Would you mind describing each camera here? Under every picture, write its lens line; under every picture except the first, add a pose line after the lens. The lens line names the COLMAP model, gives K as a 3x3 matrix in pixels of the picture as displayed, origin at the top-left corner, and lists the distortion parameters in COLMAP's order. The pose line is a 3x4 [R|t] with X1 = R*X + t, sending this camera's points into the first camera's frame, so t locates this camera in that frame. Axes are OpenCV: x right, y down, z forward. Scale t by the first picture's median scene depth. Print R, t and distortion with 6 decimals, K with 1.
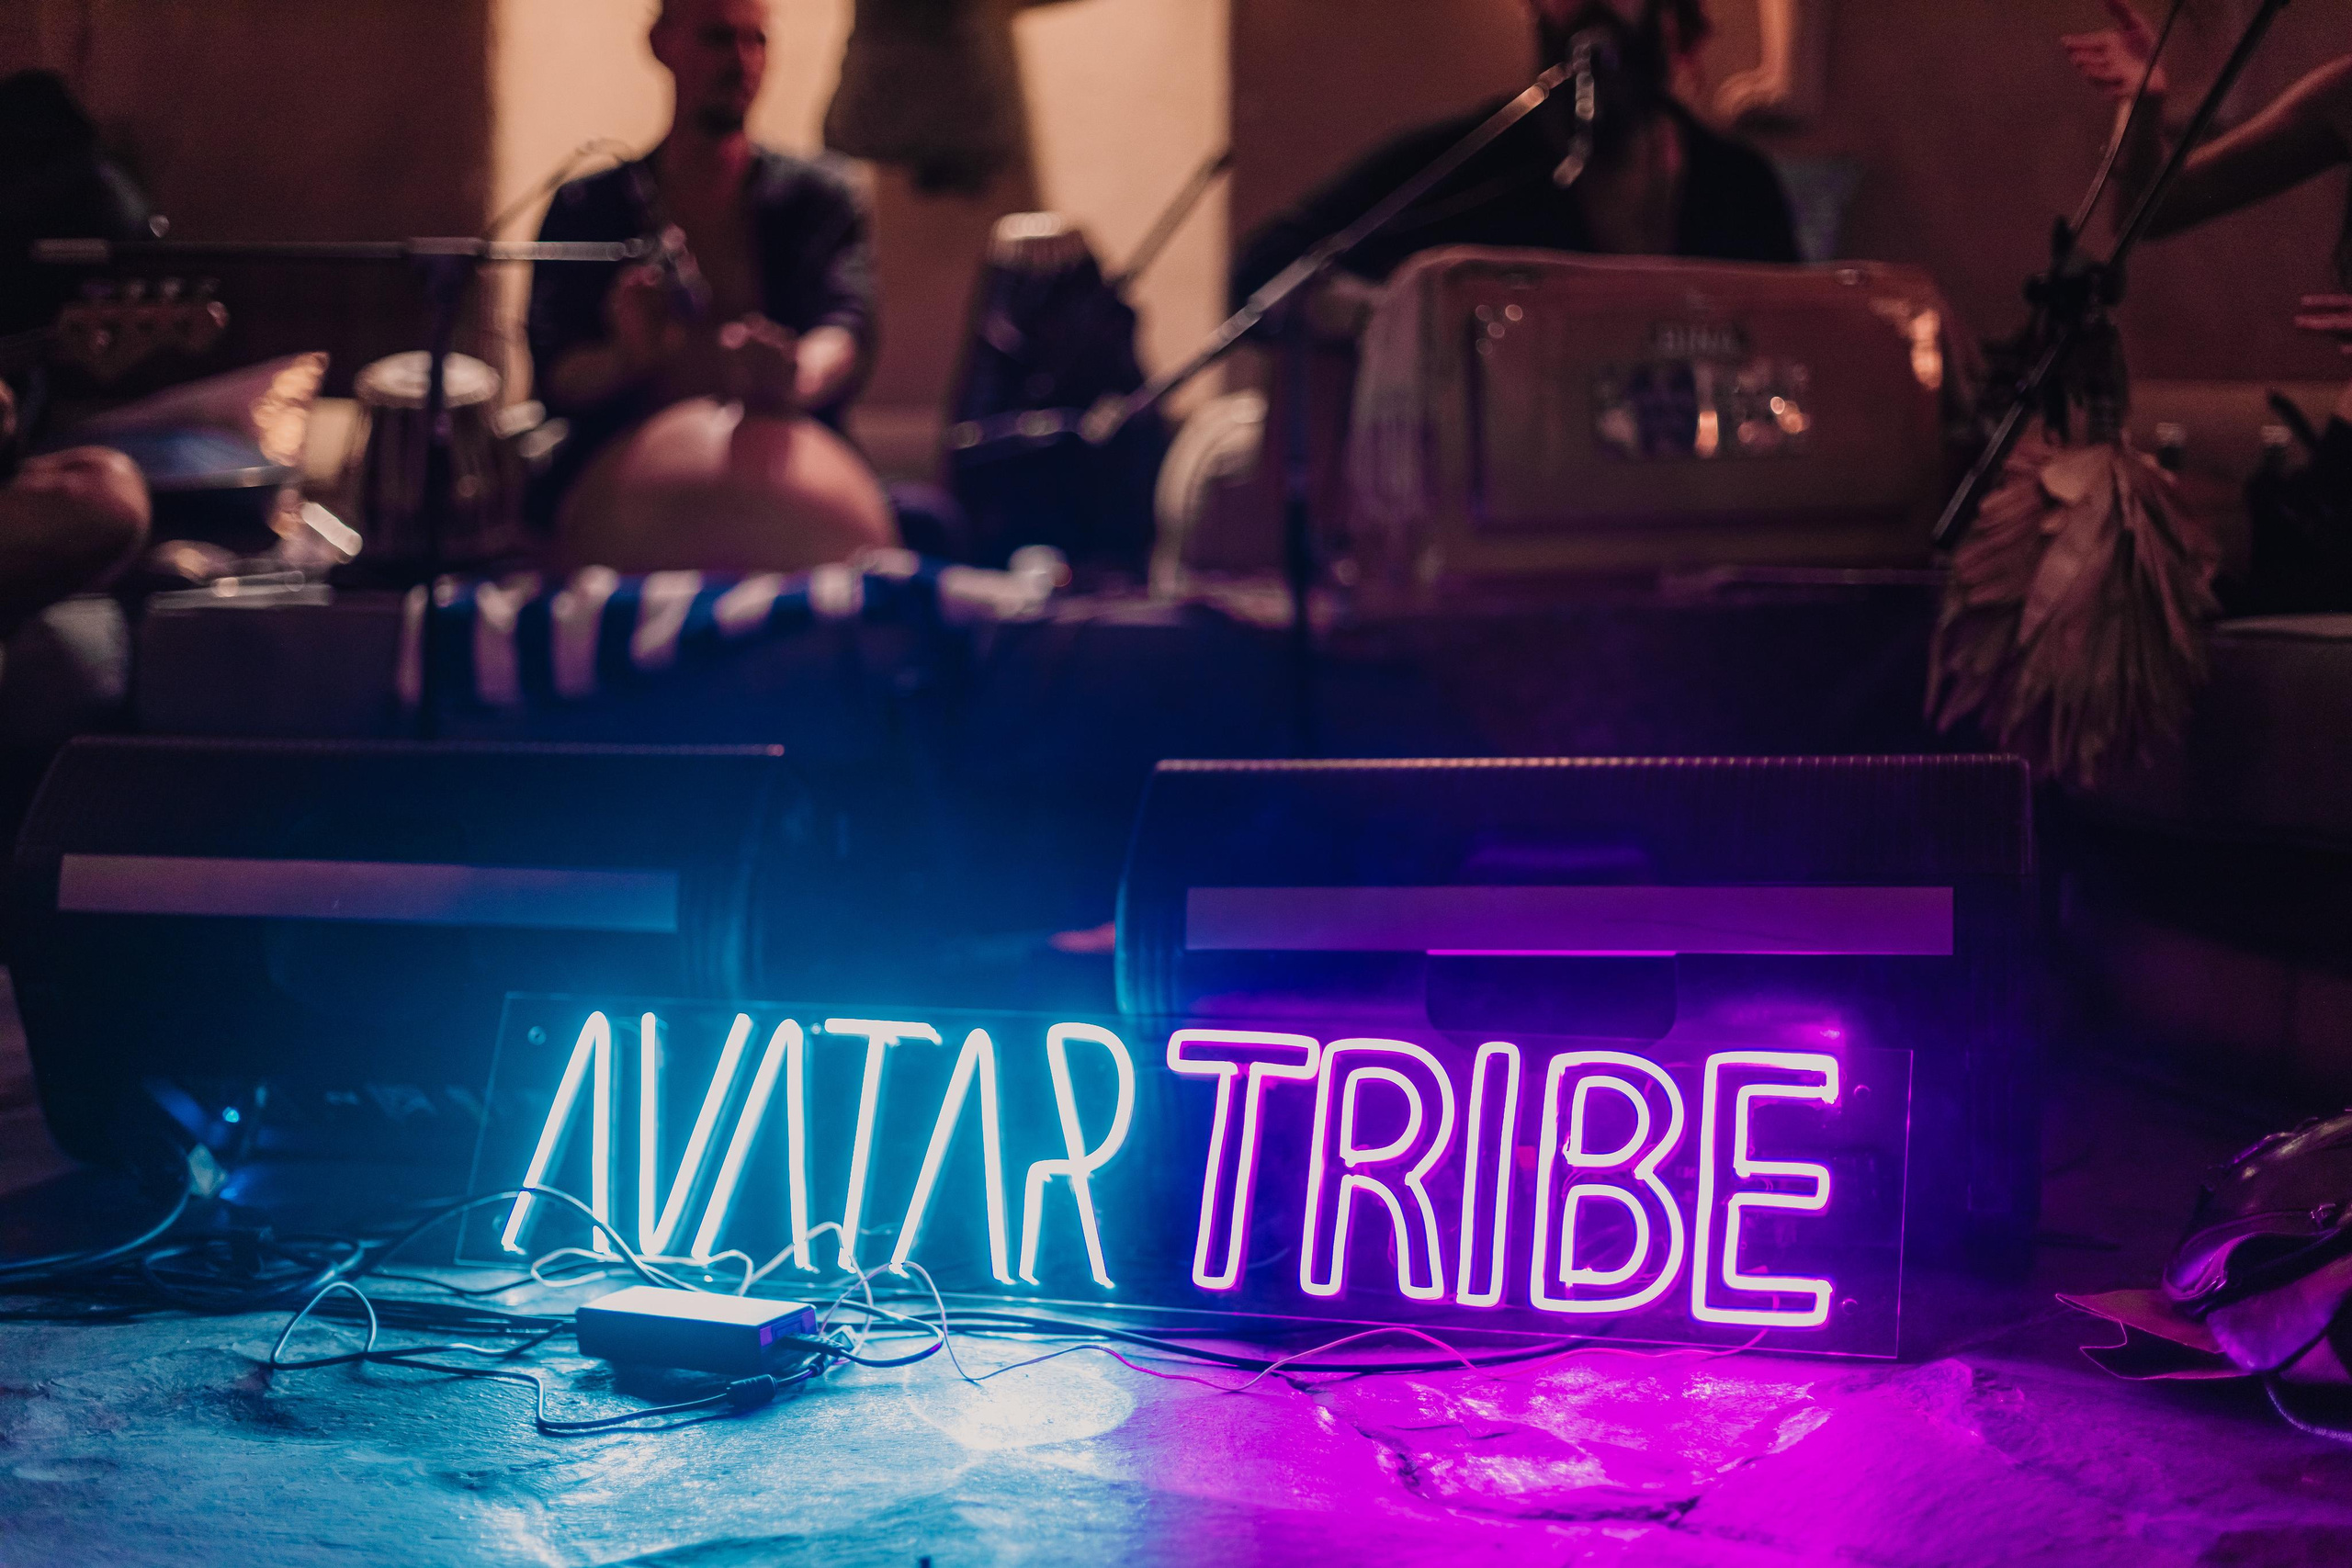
lens RADIAL K [[3405.8, 0, 1193.0], [0, 3405.8, 793.2], [0, 0, 1]] dist [-0.007193, 0.000000]
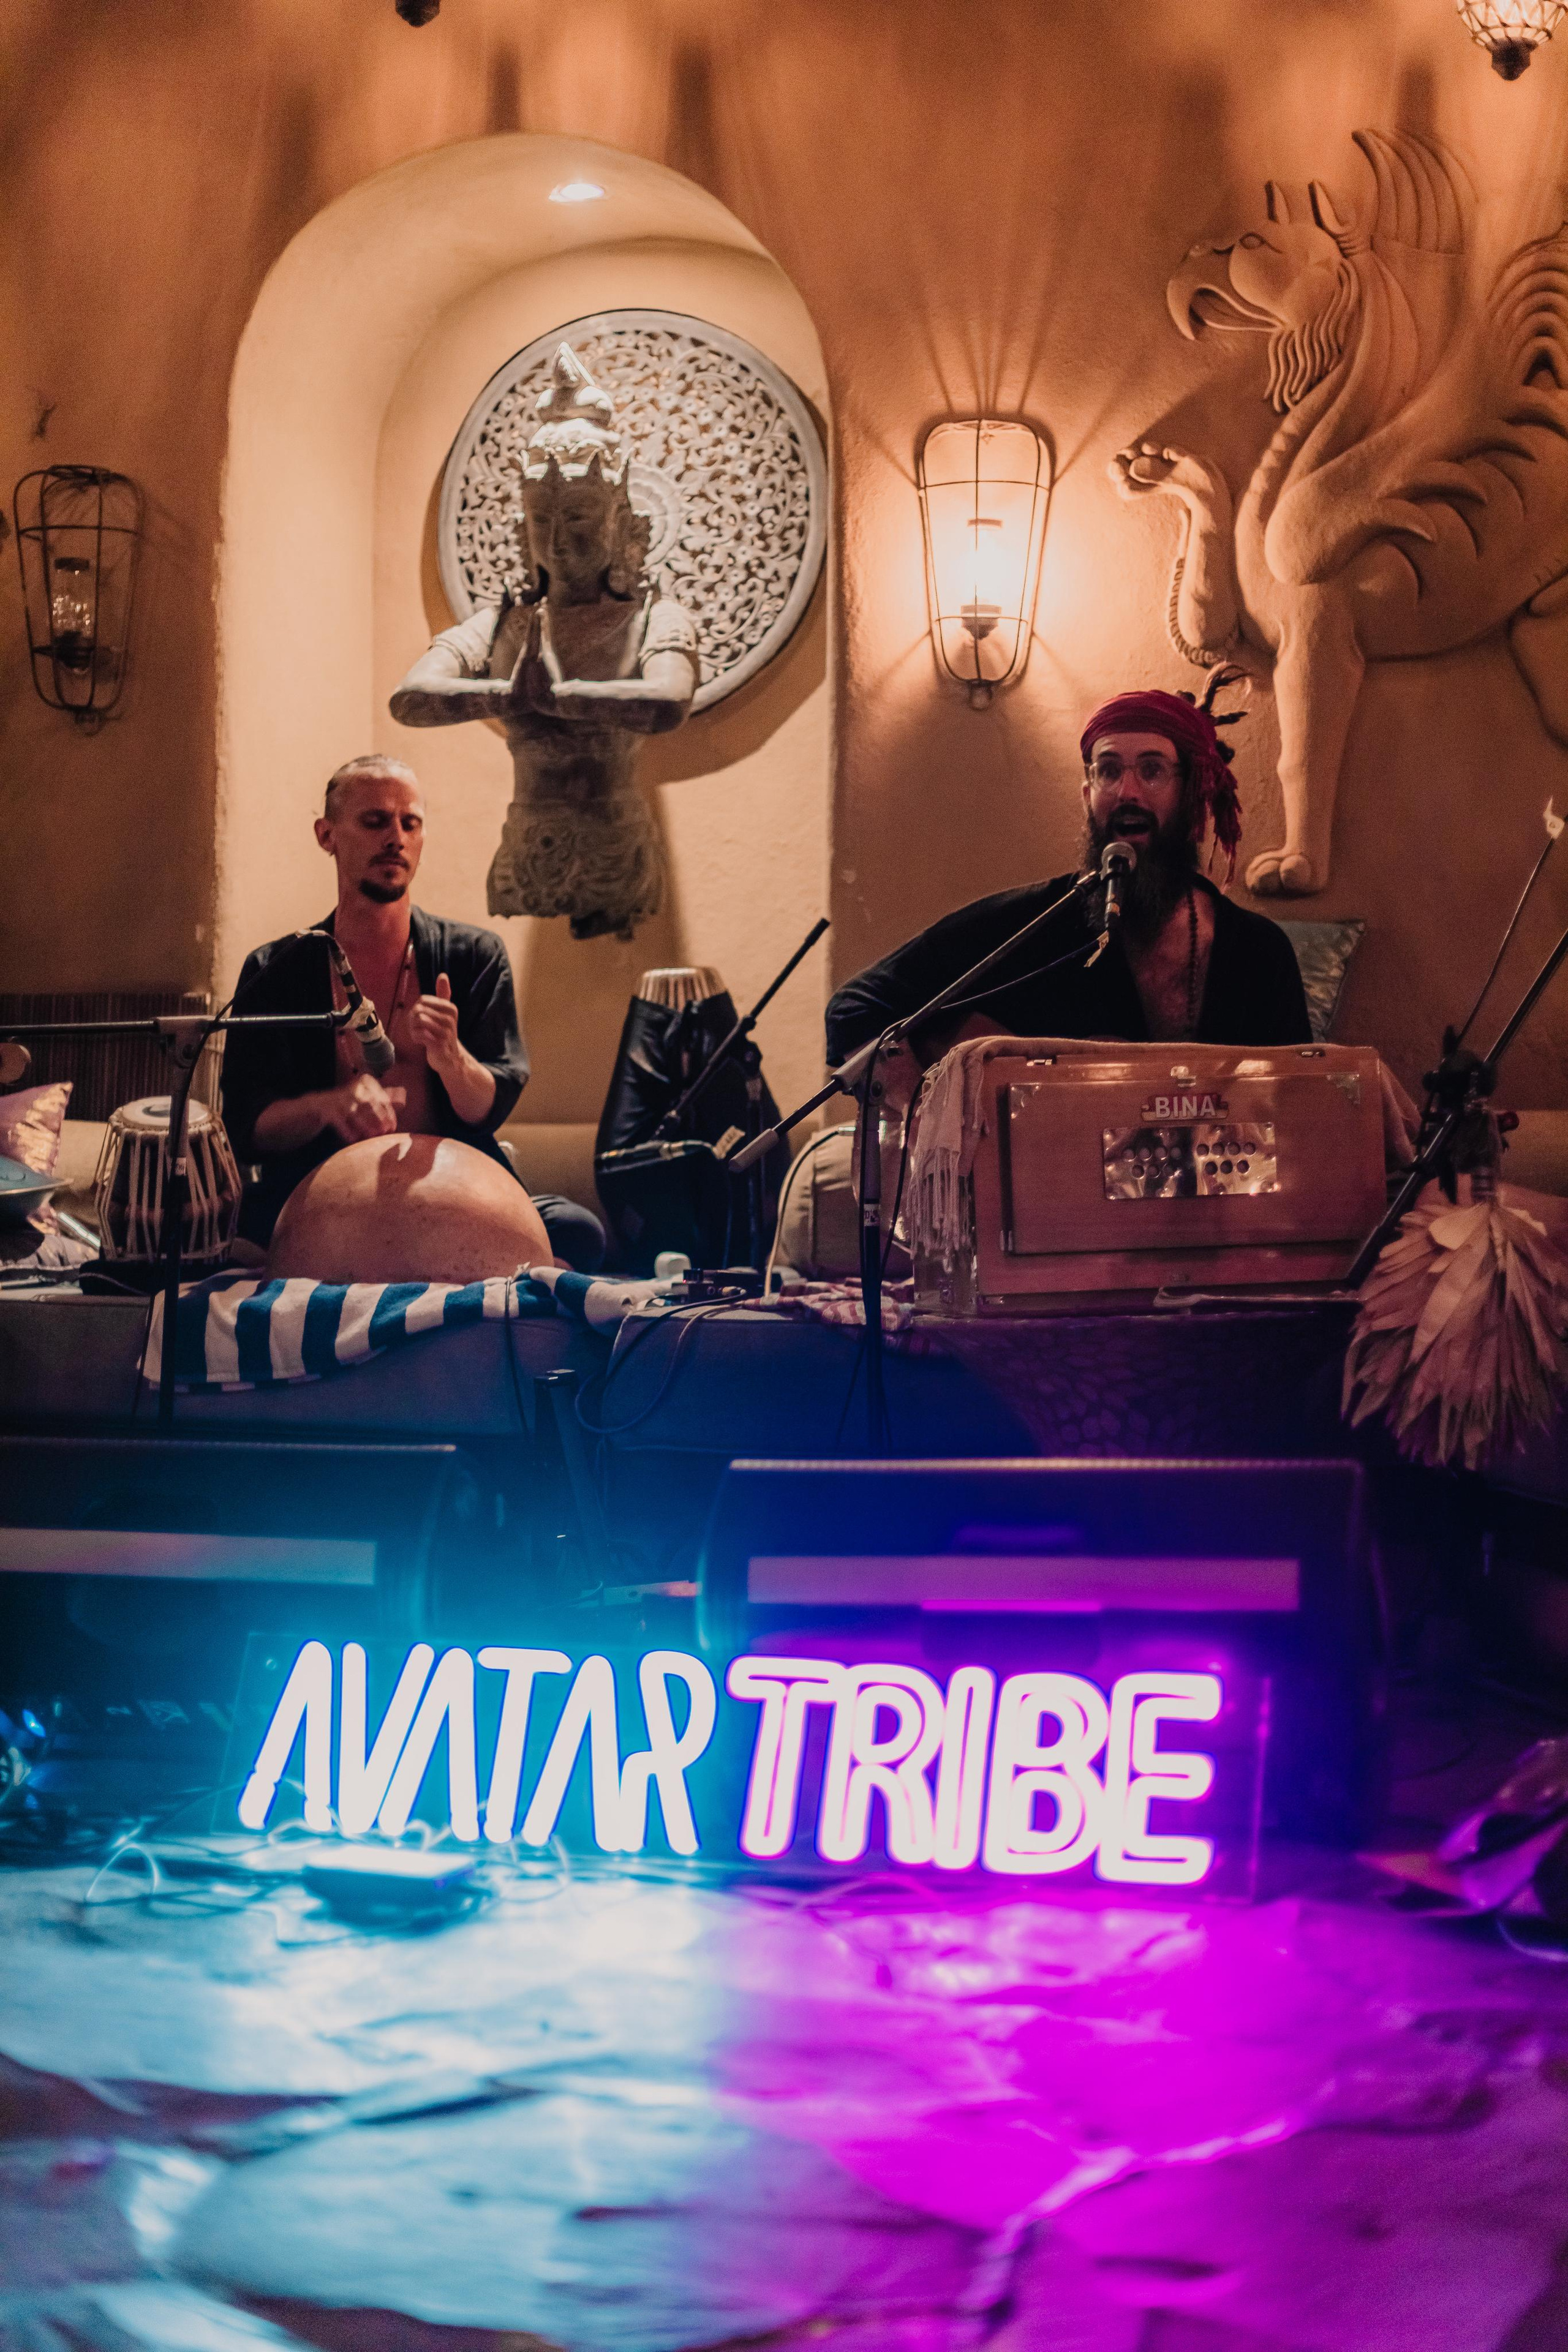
lens RADIAL K [[3406.2, 0, 789.1], [0, 3406.2, 1167.5], [0, 0, 1]] dist [-0.007193, 0.000000]
pose [[0.999735, -0.000360, -0.023032, 0.044879], [-0.001295, 0.997417, -0.071819, -0.029229], [0.022998, 0.071830, 0.997152, -0.364993]]
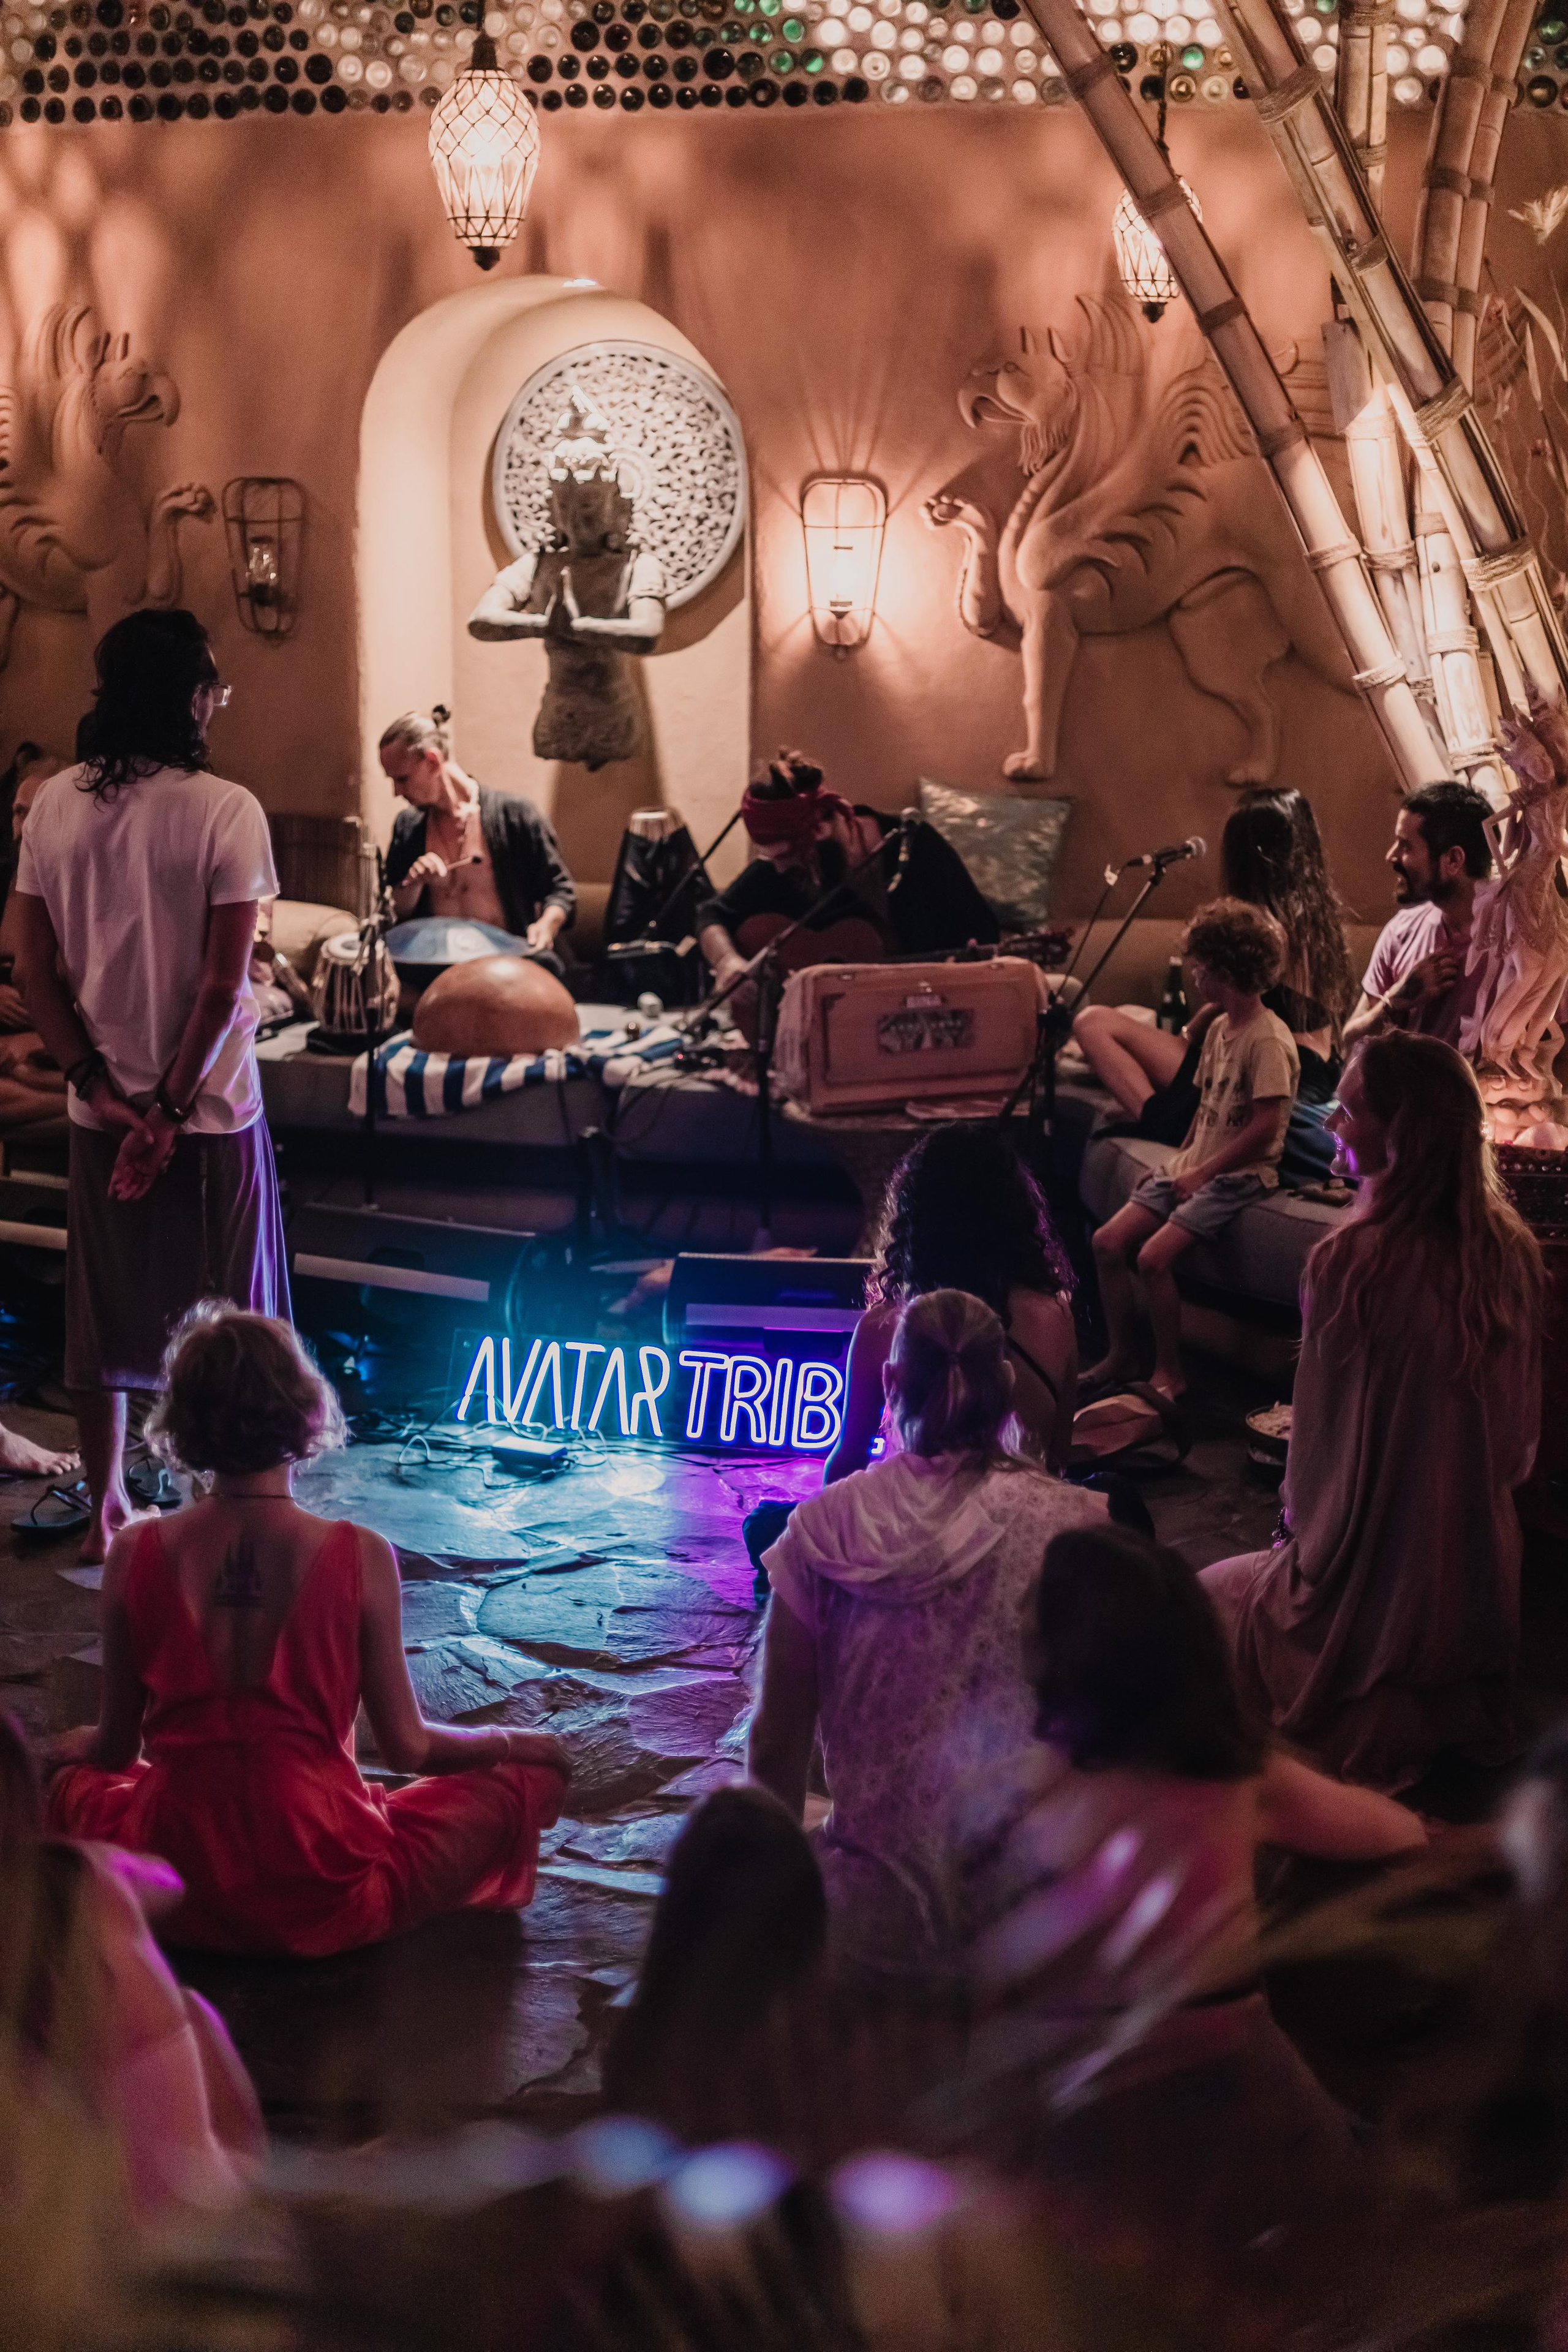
lens RADIAL K [[3406.2, 0, 791.2], [0, 3406.2, 1175.2], [0, 0, 1]] dist [-0.007193, 0.000000]
pose [[0.999791, 0.000391, -0.020452, 0.148644], [0.002460, 0.990265, 0.139174, -0.490285], [0.020307, -0.139195, 0.990057, -1.911946]]
